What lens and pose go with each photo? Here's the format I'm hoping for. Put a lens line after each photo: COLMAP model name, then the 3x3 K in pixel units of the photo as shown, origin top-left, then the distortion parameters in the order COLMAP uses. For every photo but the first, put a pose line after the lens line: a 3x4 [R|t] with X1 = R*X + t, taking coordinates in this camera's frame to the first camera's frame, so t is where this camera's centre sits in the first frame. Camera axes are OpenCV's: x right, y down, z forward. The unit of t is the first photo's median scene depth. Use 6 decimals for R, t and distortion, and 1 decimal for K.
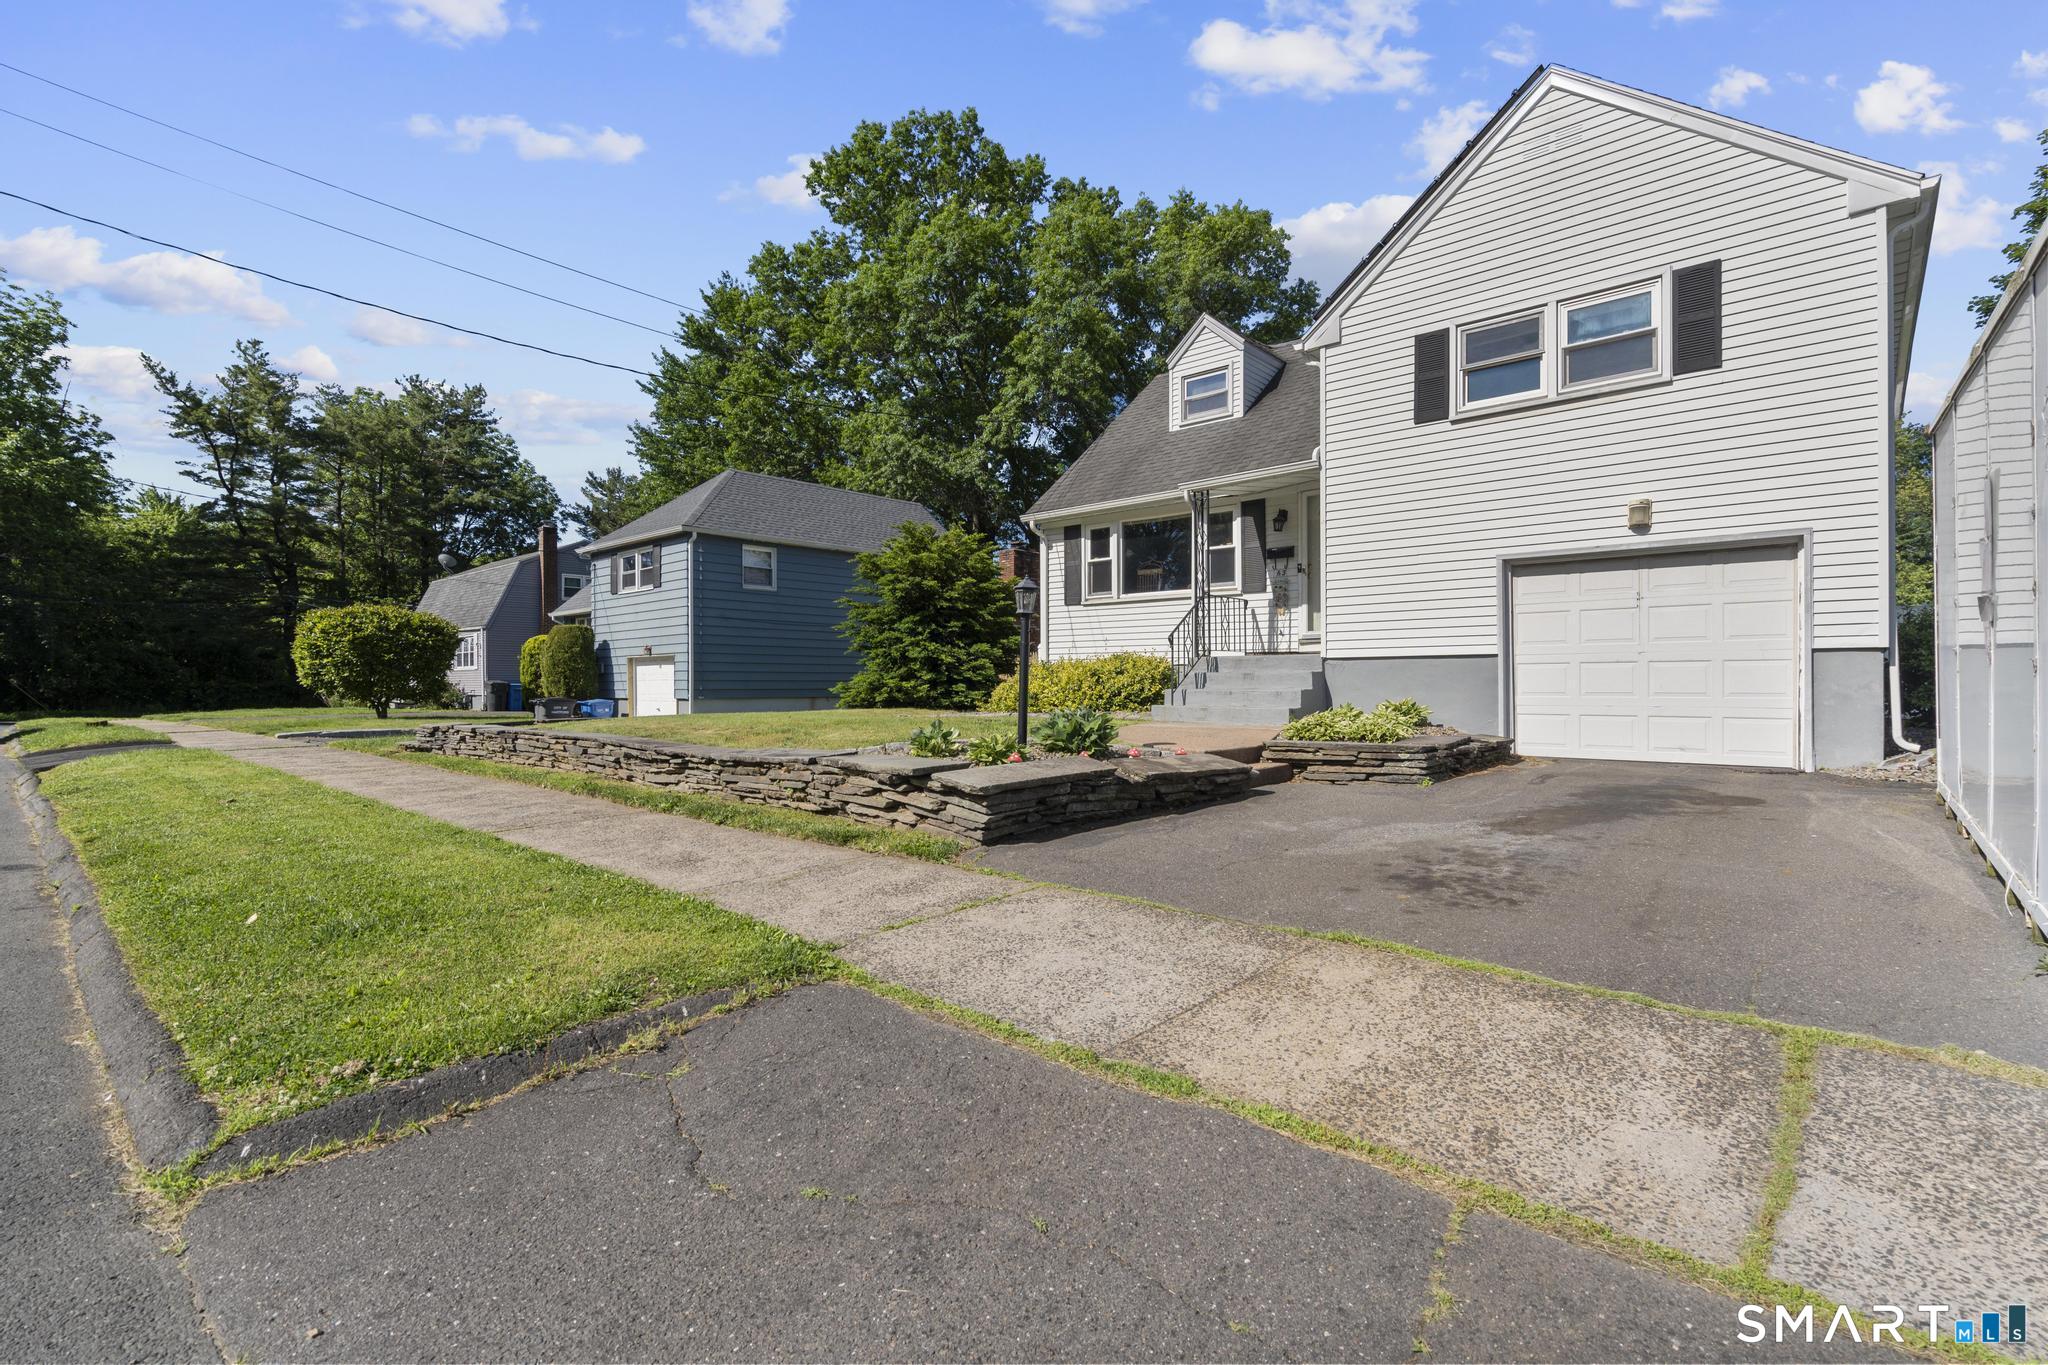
lens RADIAL K [[924.6, 0, 1024.1], [0, 924.6, 670.5], [0, 0, 1]] dist [-0.005760, 0.002003]
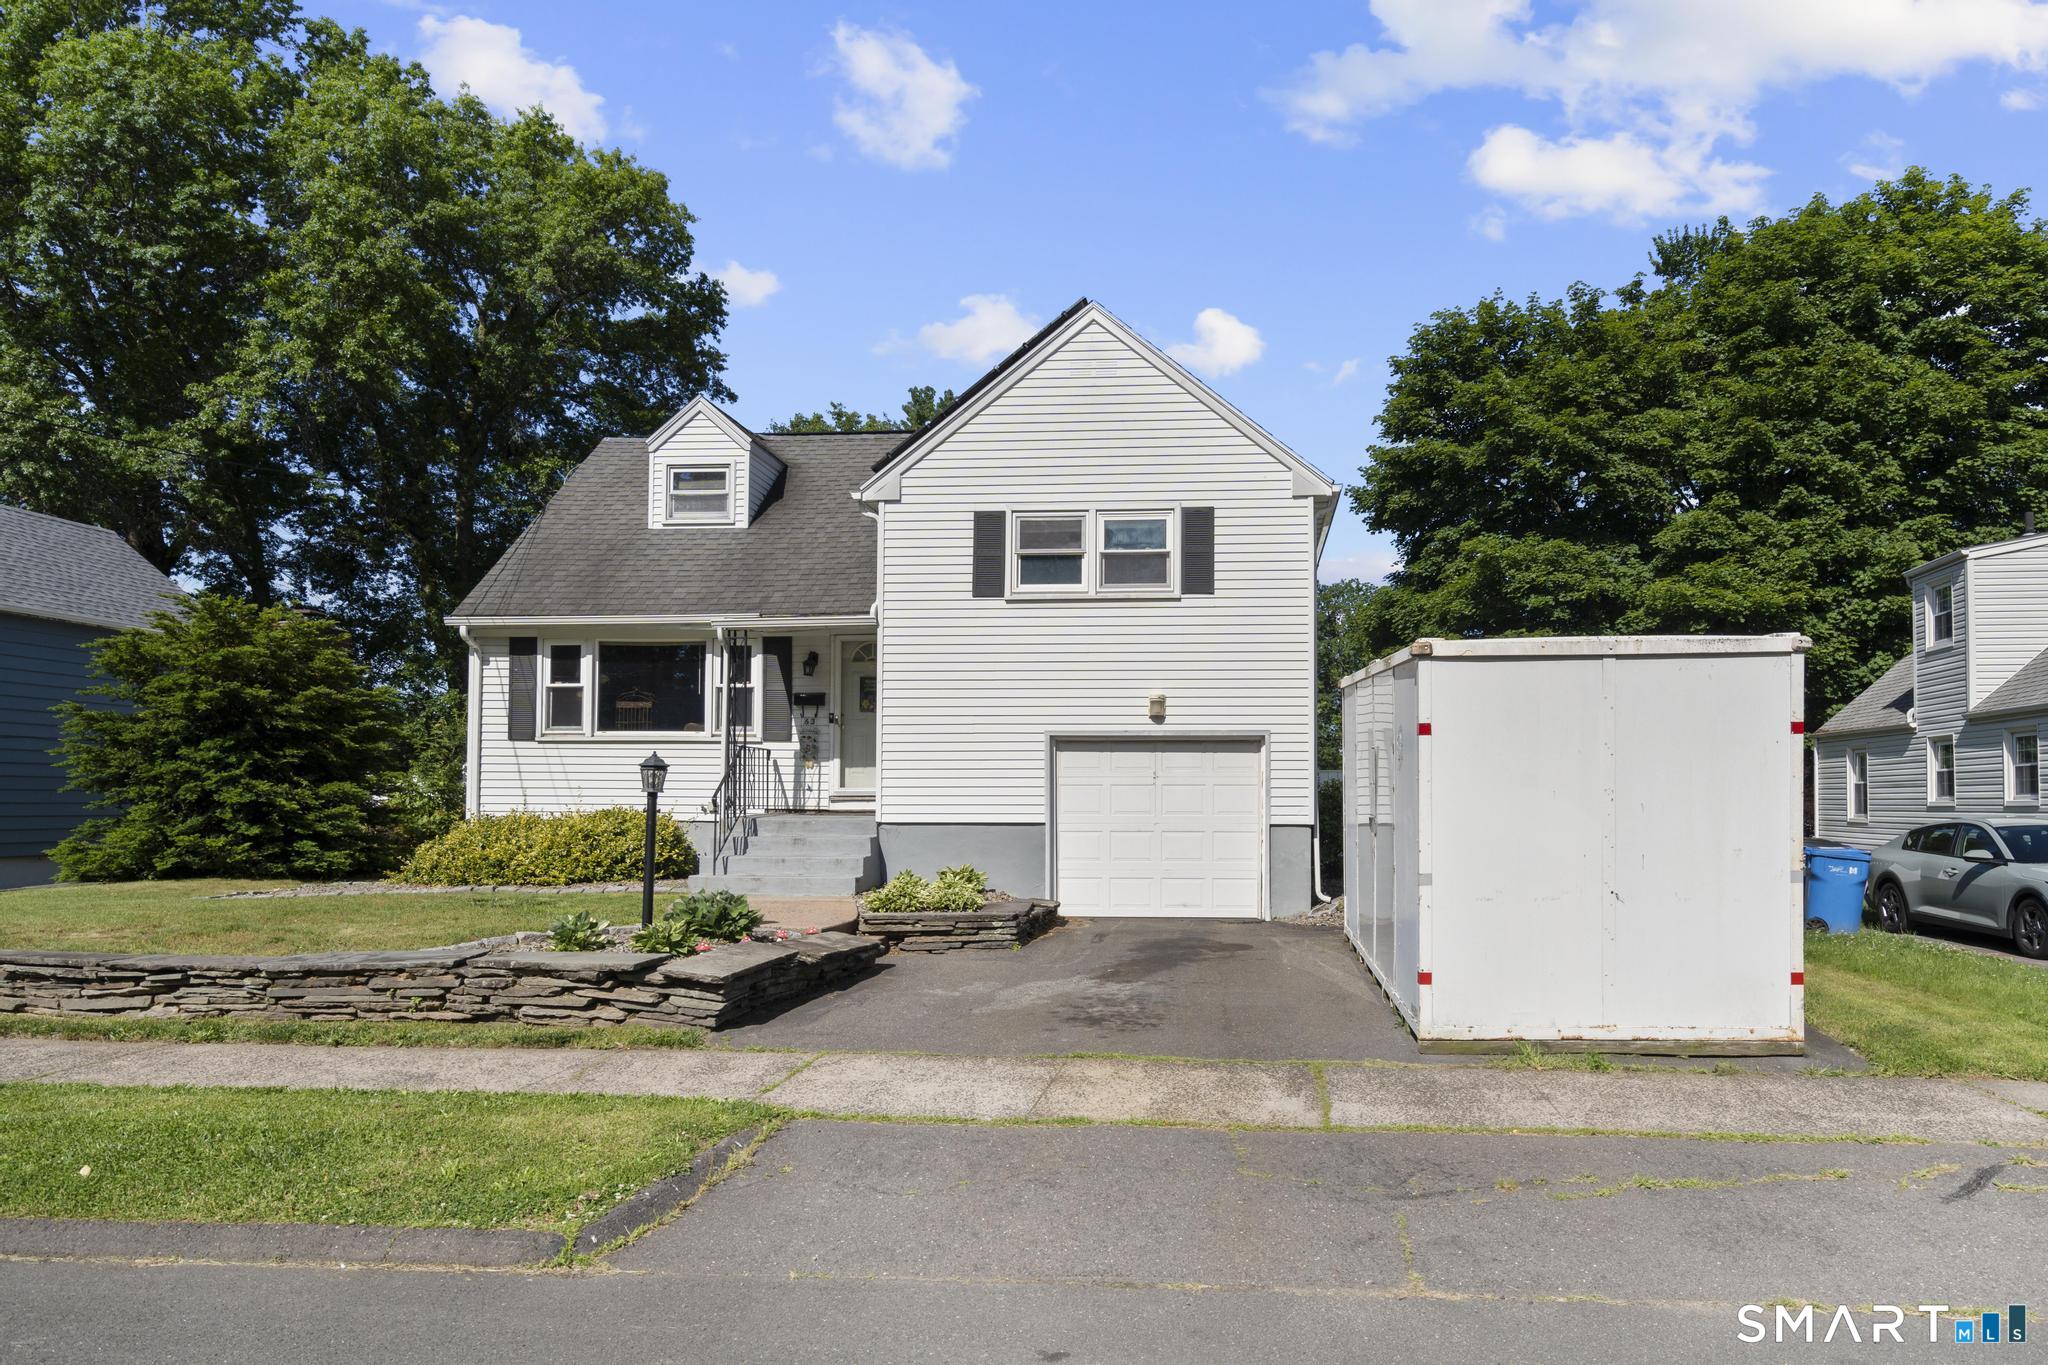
lens RADIAL K [[1681.7, 0, 1024.0], [0, 1681.7, 682.5], [0, 0, 1]] dist [0.000481, 0.000289]
pose [[0.810605, 0.031566, 0.584742, -0.642380], [-0.008908, 0.999095, -0.041585, -0.096844], [-0.585526, 0.028500, 0.810153, -0.565613]]
